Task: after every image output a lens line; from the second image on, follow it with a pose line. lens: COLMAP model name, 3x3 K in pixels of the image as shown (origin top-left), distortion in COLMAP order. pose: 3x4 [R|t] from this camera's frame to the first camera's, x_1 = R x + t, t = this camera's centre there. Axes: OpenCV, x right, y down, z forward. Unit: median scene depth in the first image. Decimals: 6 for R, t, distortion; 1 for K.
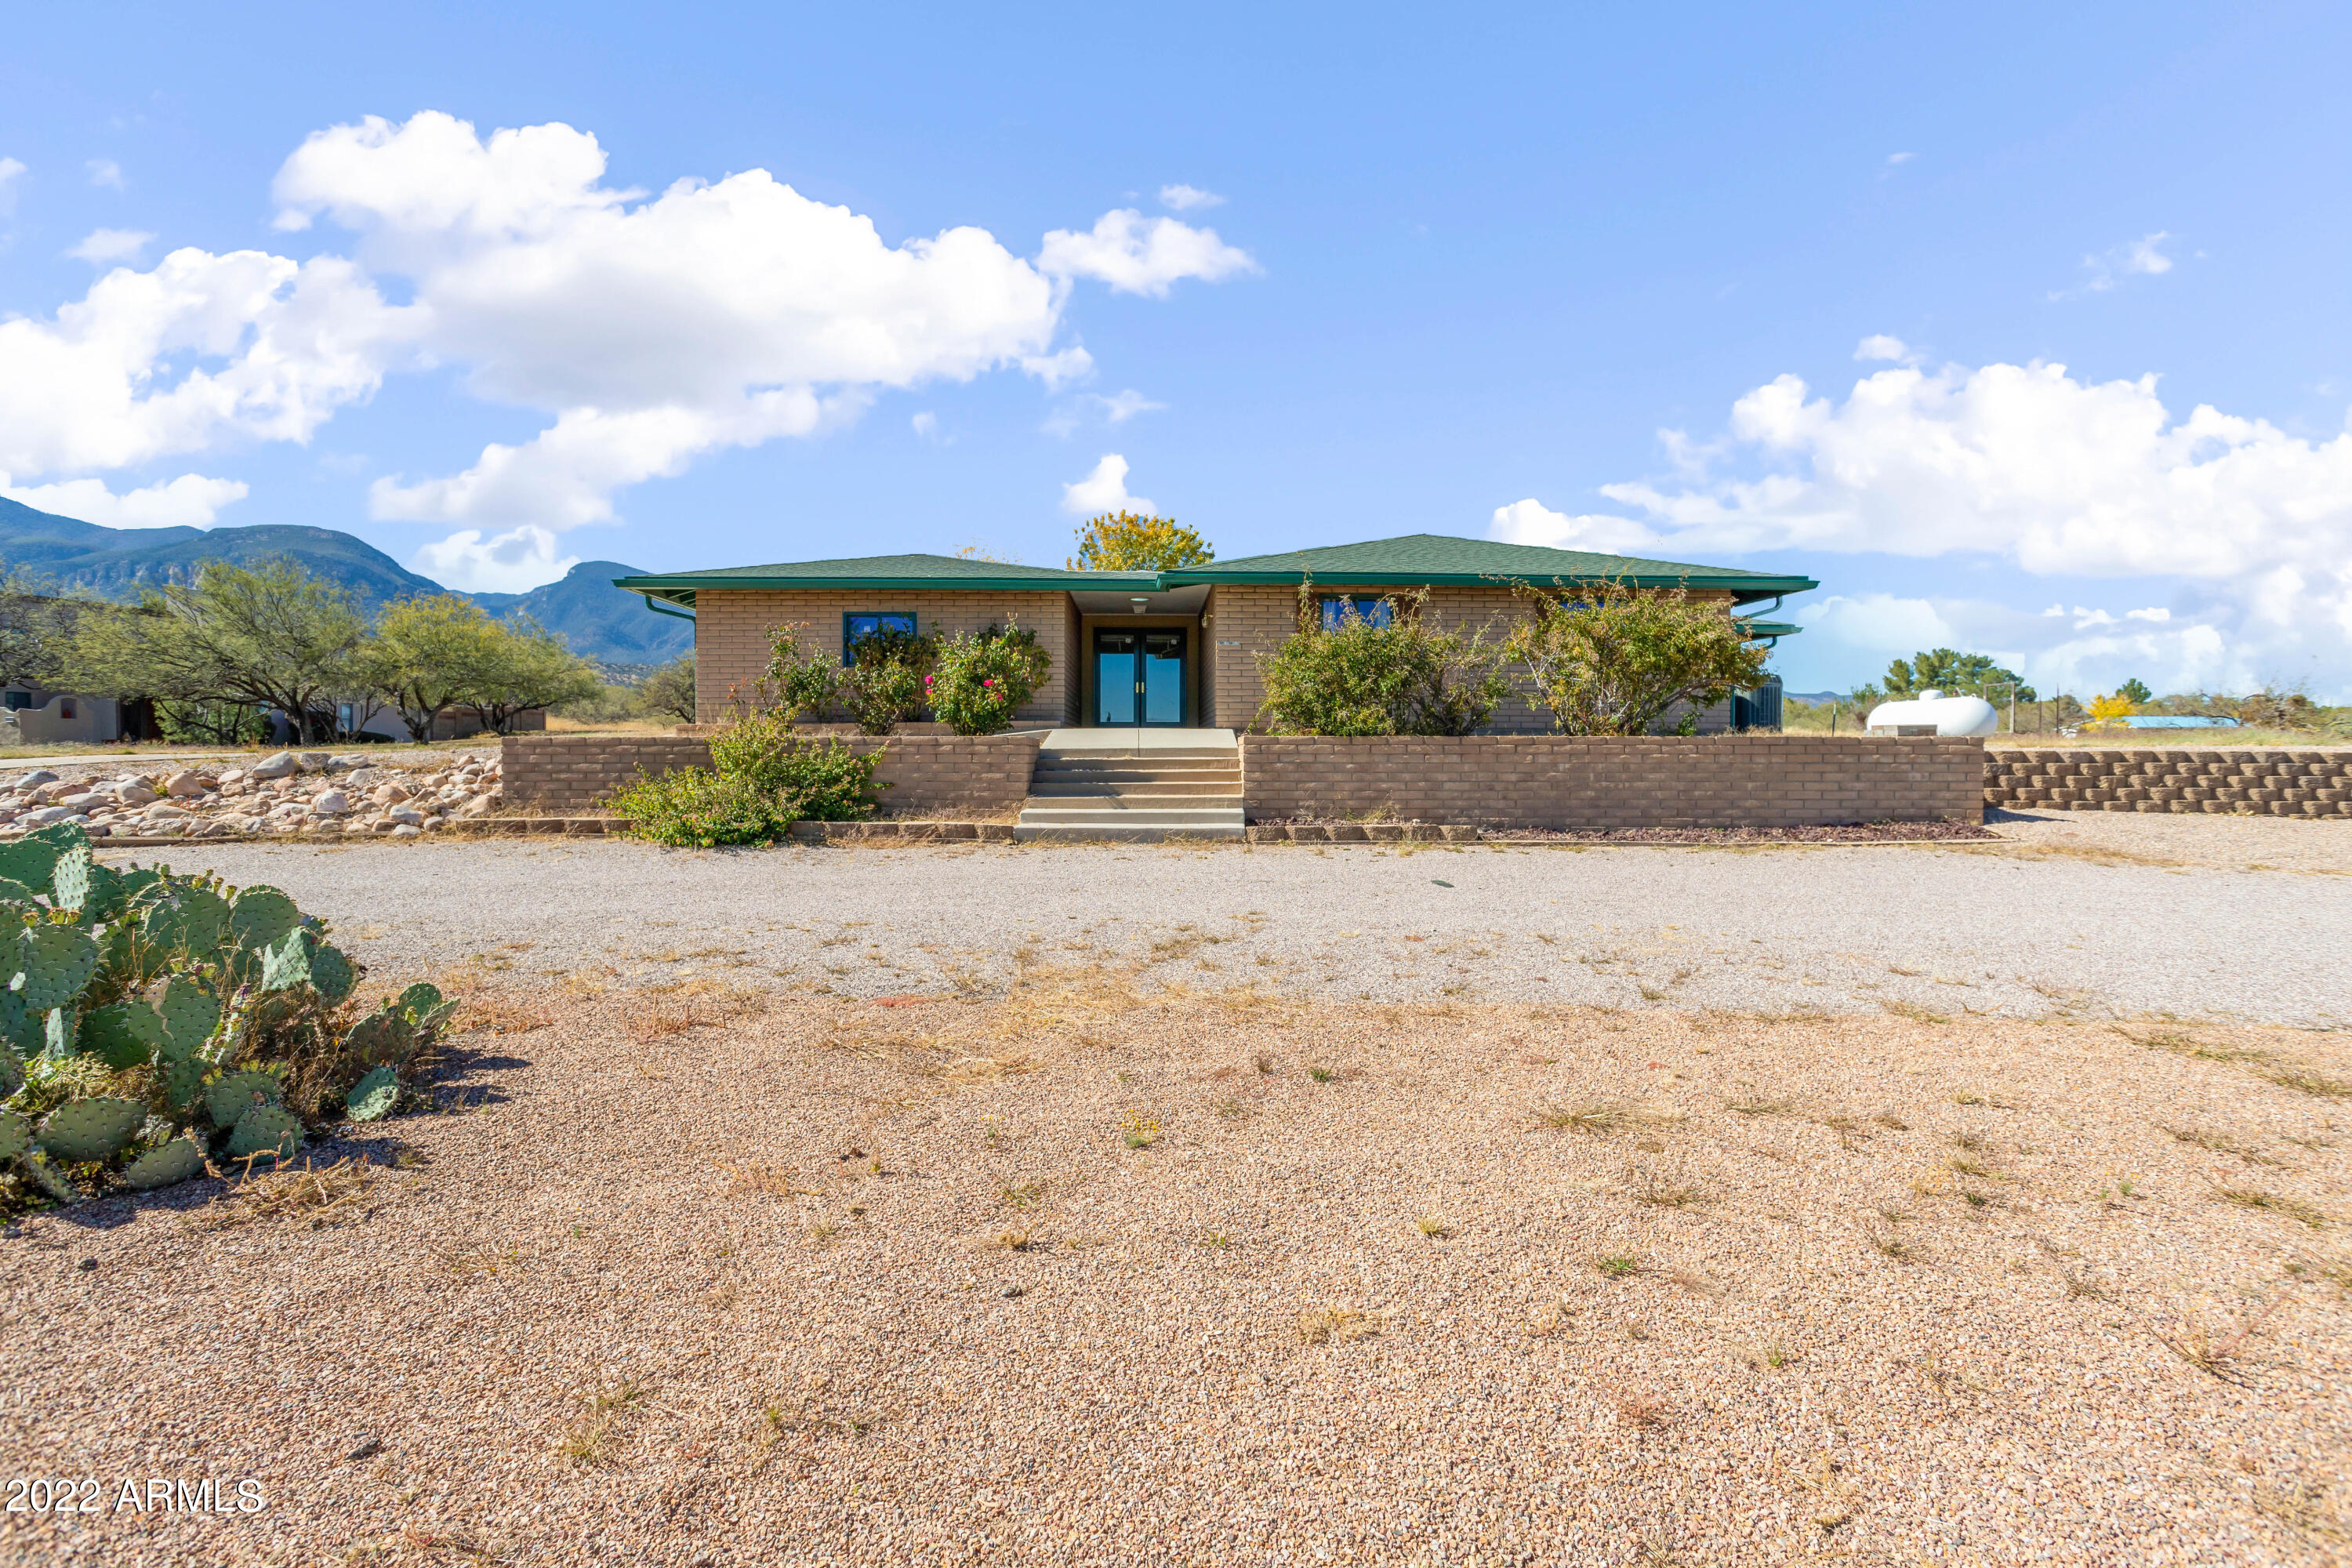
lens RADIAL K [[1146.2, 0, 1183.2], [0, 1146.2, 774.8], [0, 0, 1]] dist [-0.054422, 0.035147]
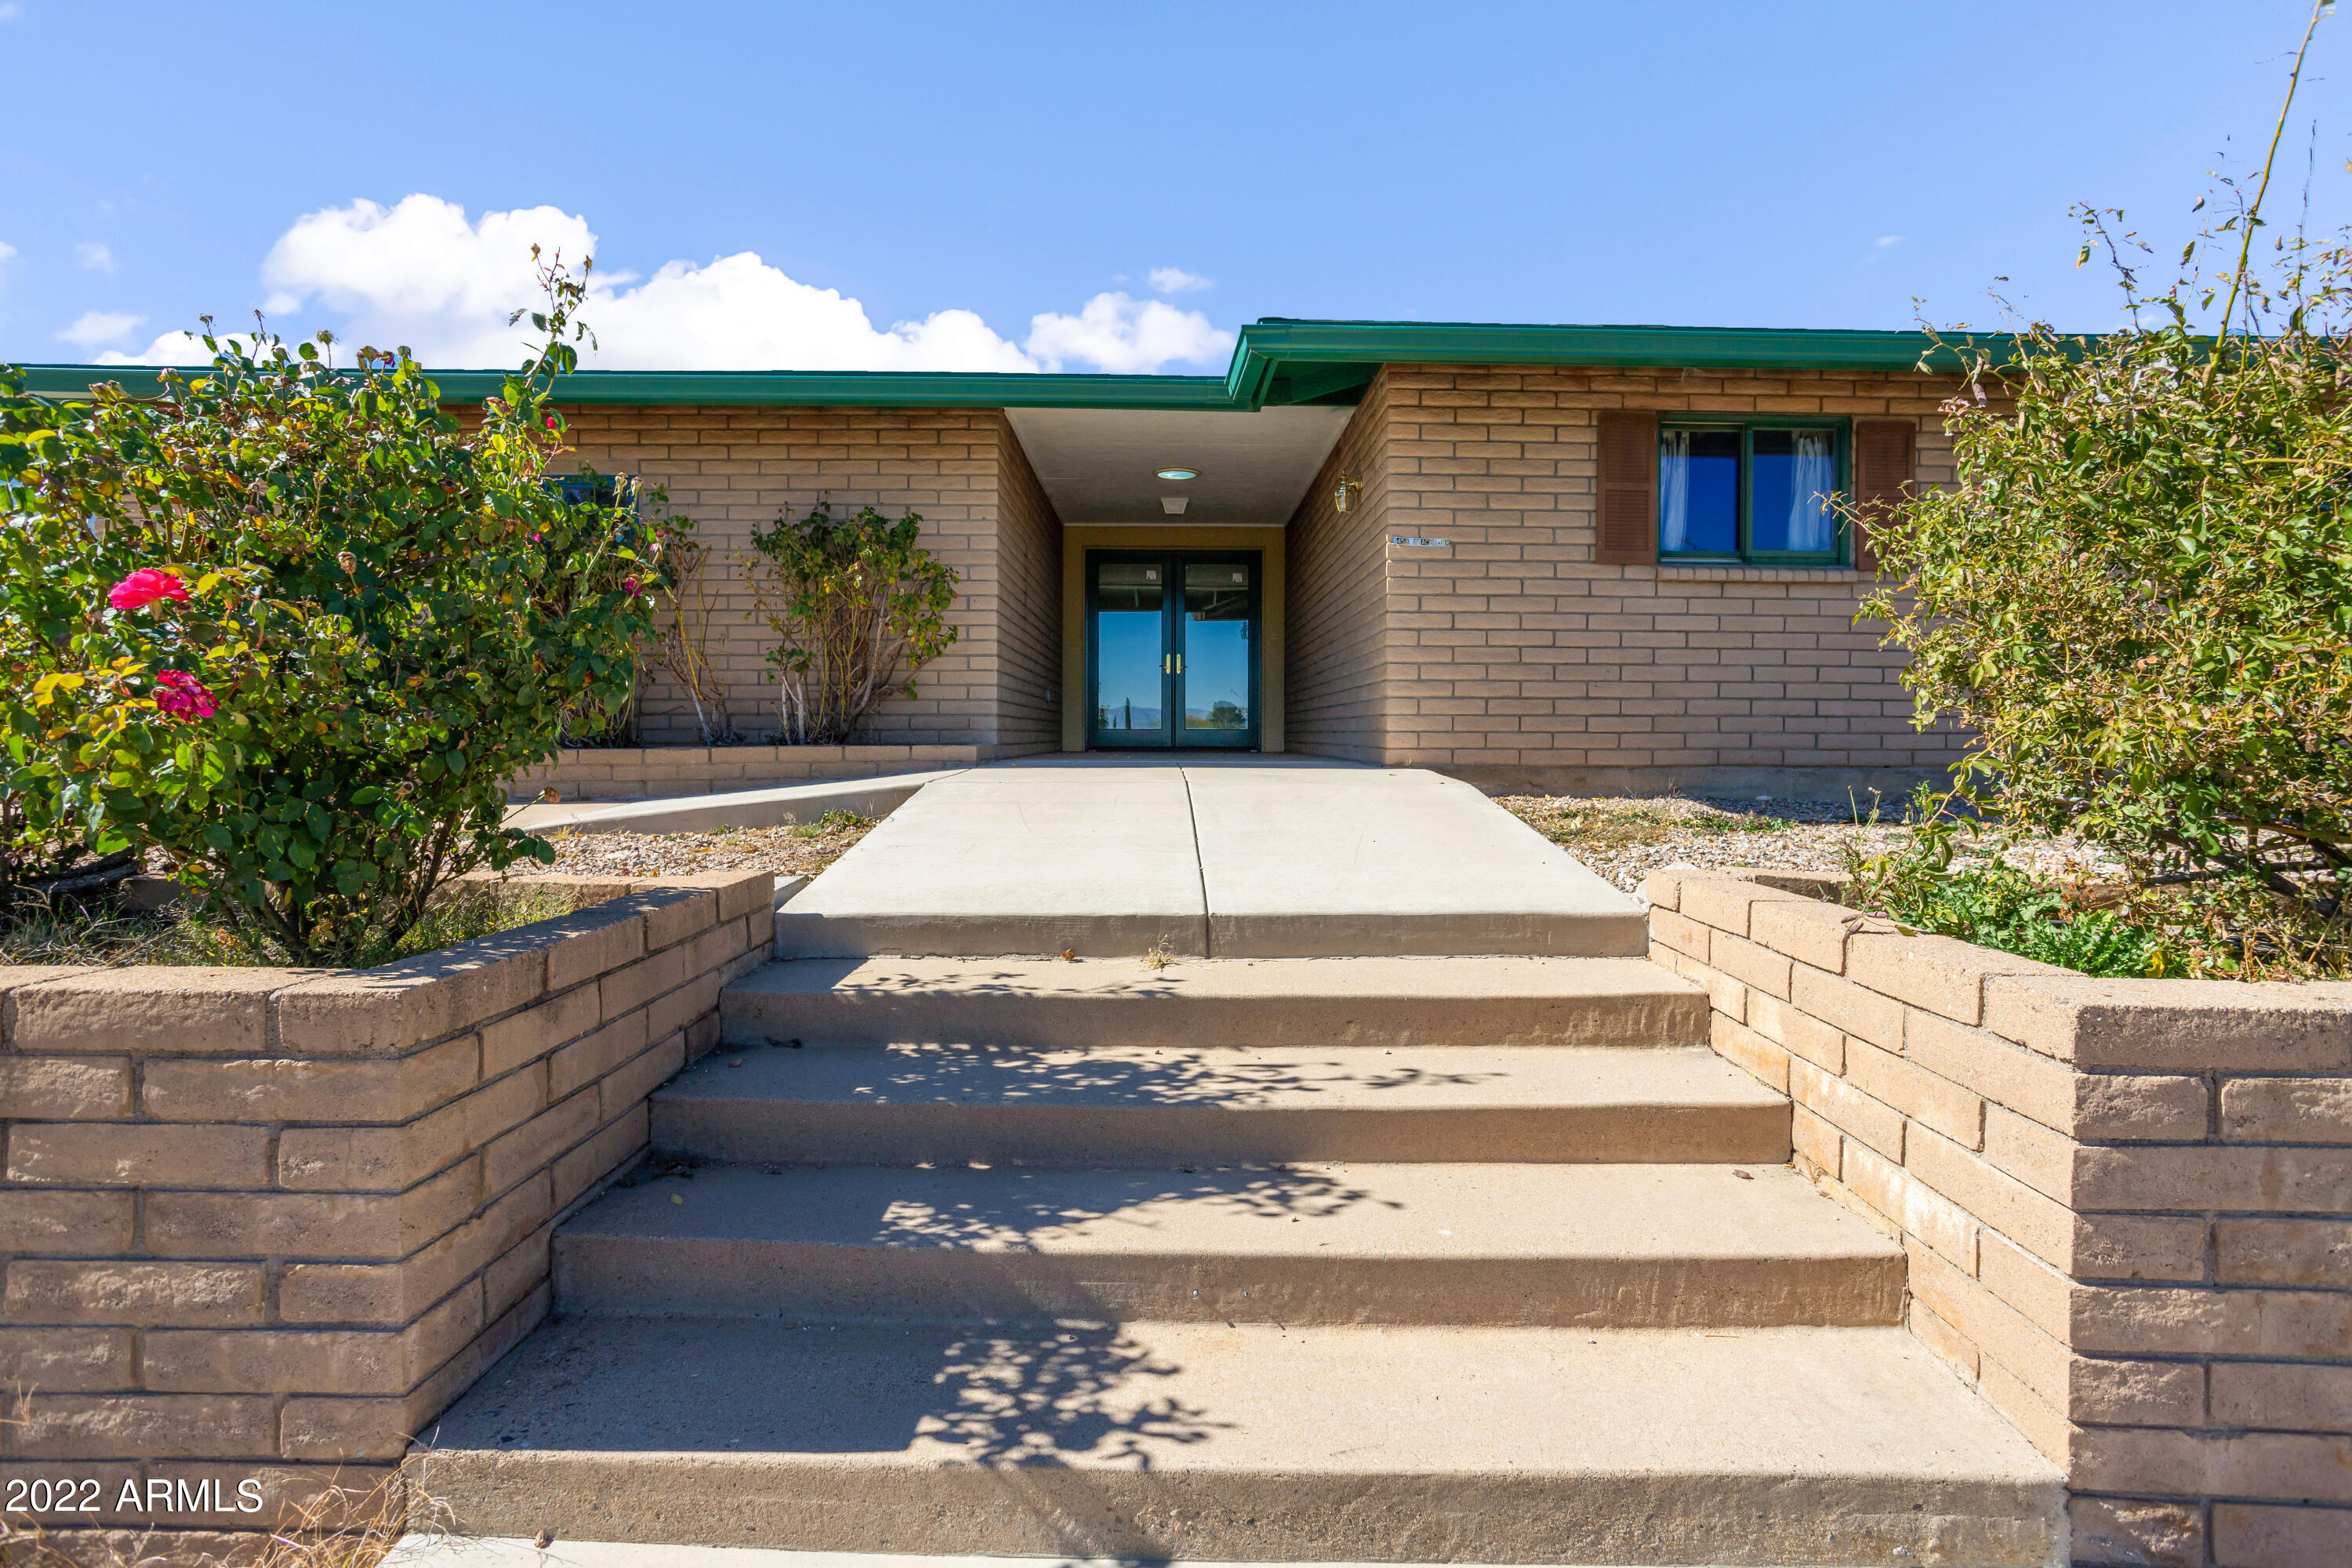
lens RADIAL K [[1146.2, 0, 1183.2], [0, 1146.2, 774.8], [0, 0, 1]] dist [-0.054422, 0.035147]
pose [[0.999840, 0.000754, -0.017867, -0.024821], [-0.000617, 0.999970, 0.007678, -0.033525], [0.017873, -0.007665, 0.999811, 0.486640]]
